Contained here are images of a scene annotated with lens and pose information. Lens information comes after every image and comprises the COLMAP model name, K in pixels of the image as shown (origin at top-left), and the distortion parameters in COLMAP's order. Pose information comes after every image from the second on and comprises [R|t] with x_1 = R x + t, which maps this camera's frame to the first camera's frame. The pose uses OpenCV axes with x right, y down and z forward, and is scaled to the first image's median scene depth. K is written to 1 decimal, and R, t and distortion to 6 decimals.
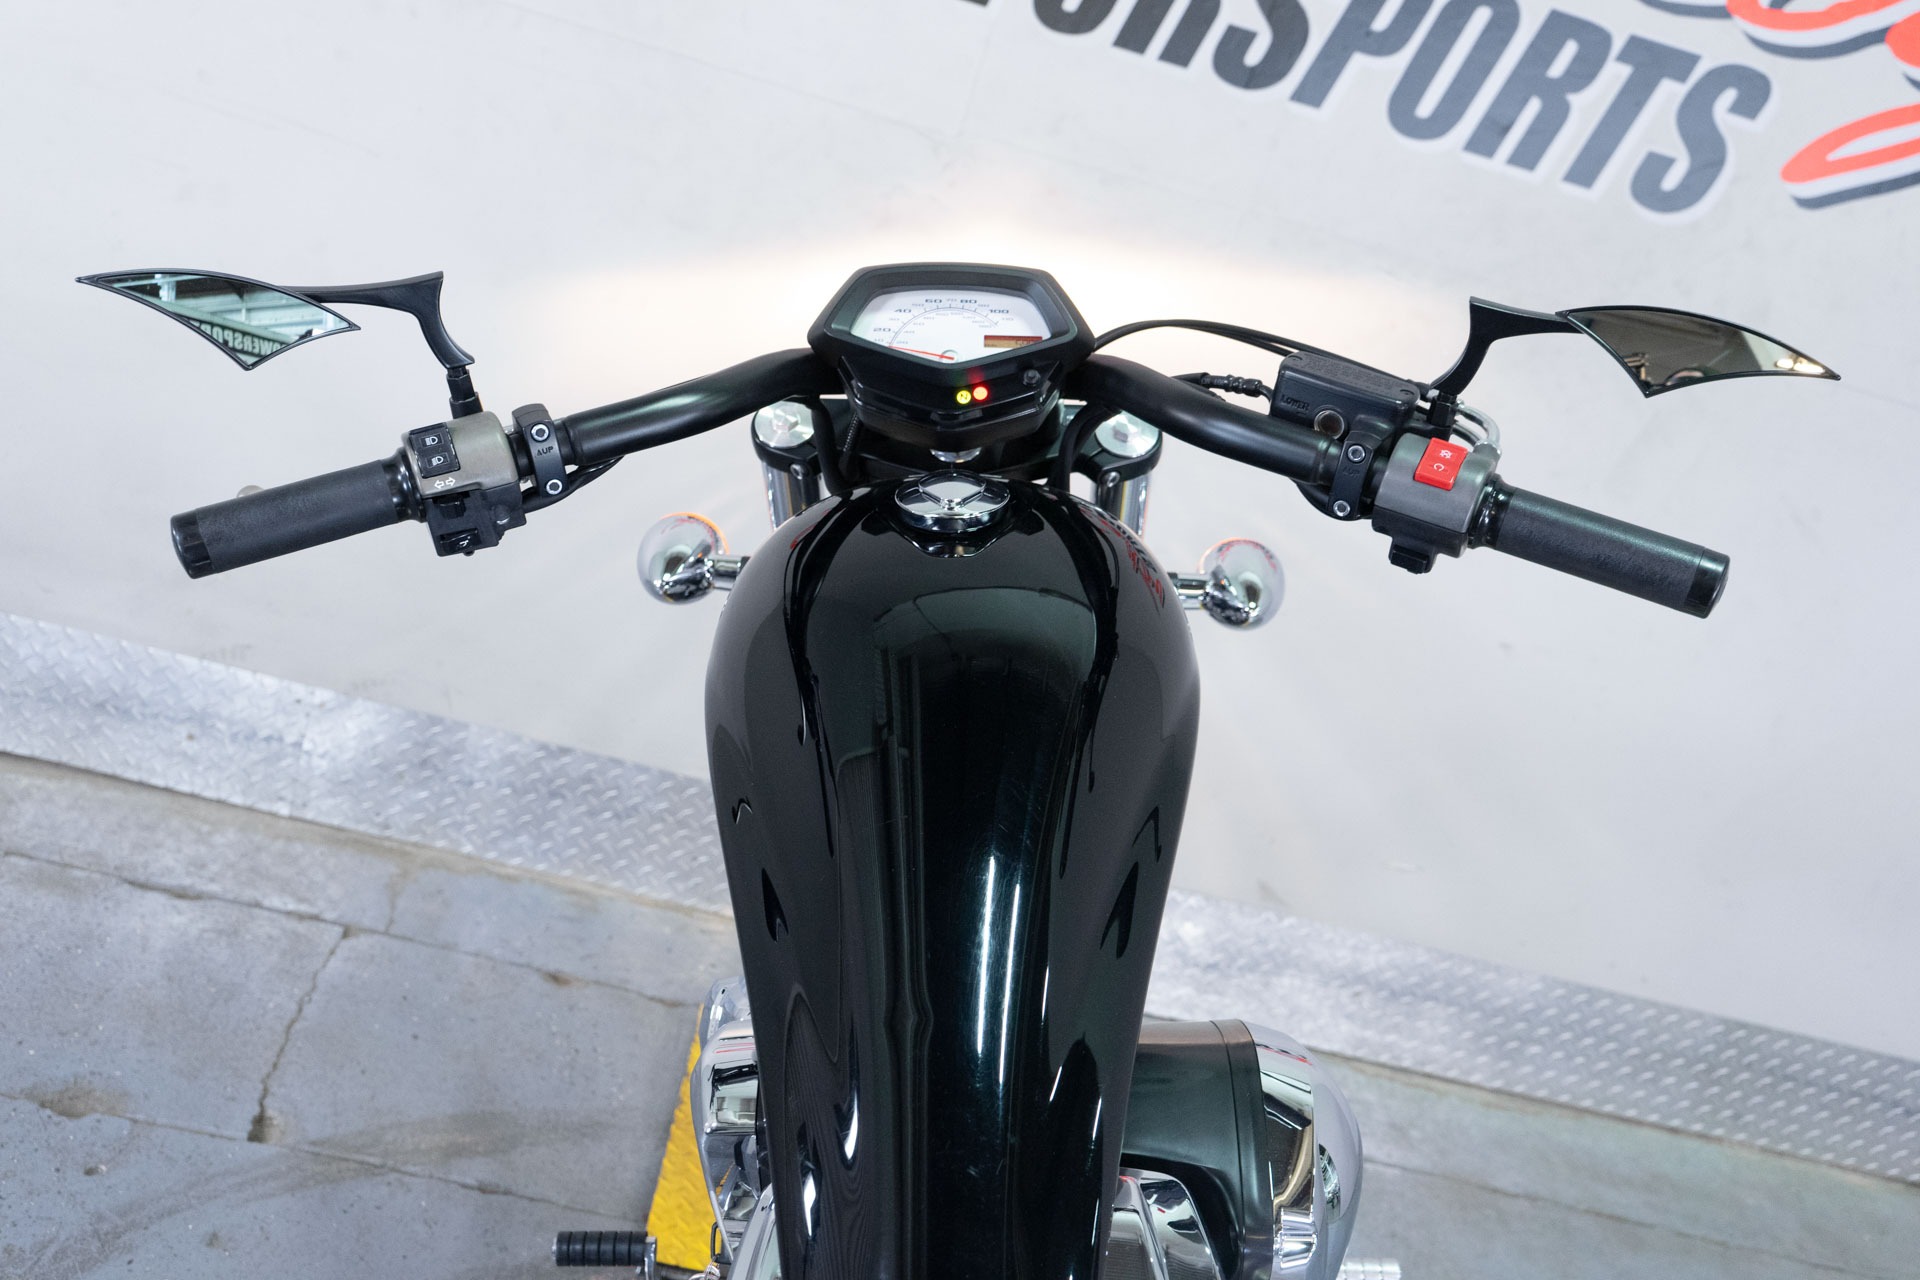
lens RADIAL K [[1984.2, 0, 953.3], [0, 1984.2, 694.0], [0, 0, 1]] dist [0.012461, 0.004393]
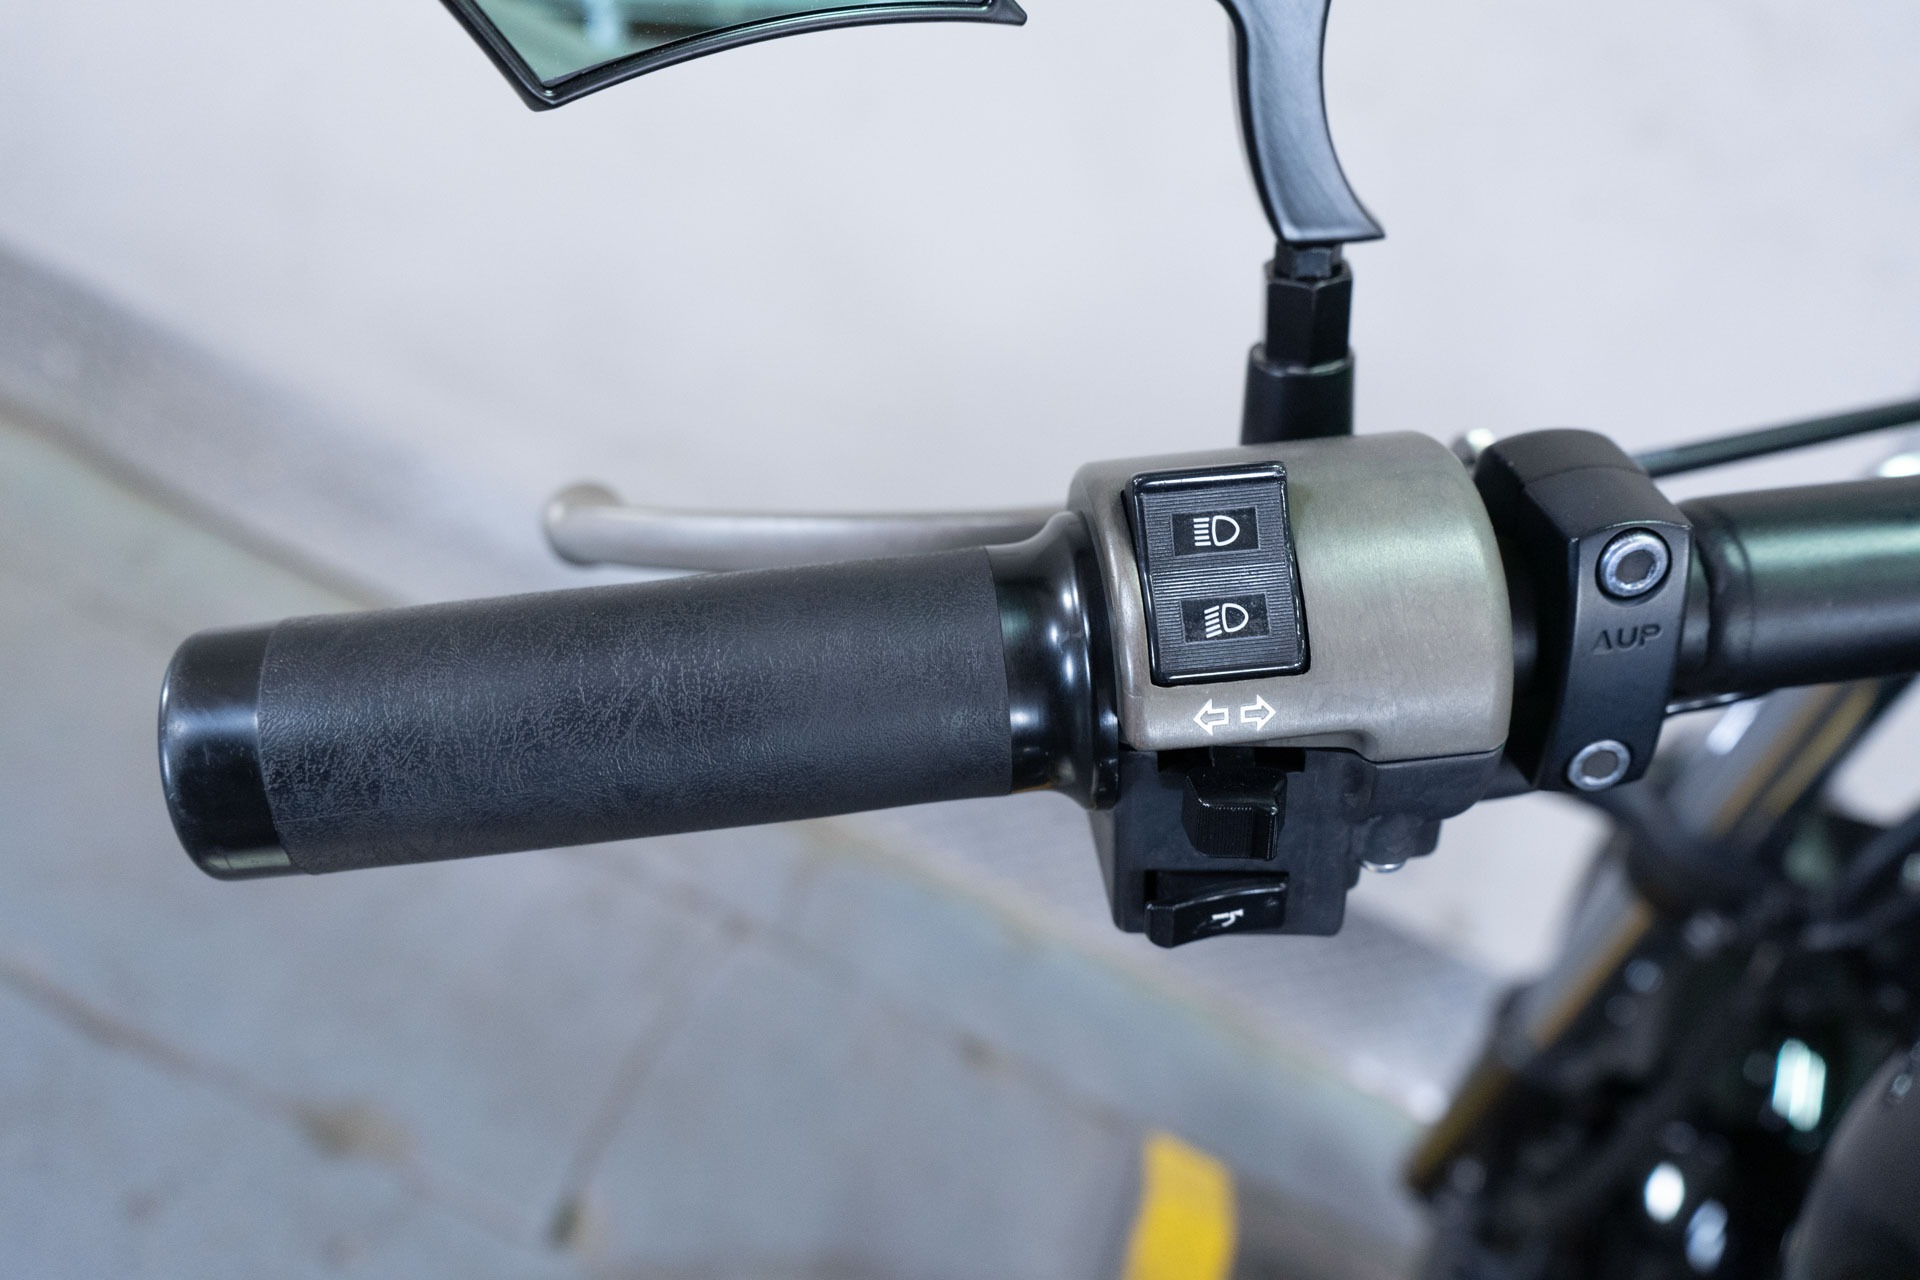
lens RADIAL K [[1666.8, 0, 955.5], [0, 1666.8, 633.1], [0, 0, 1]] dist [0.001196, -0.002466]
pose [[0.954911, 0.219742, -0.199646, -0.246793], [-0.213098, 0.975512, 0.054455, -0.117384], [0.206723, -0.009455, 0.978354, 0.782712]]
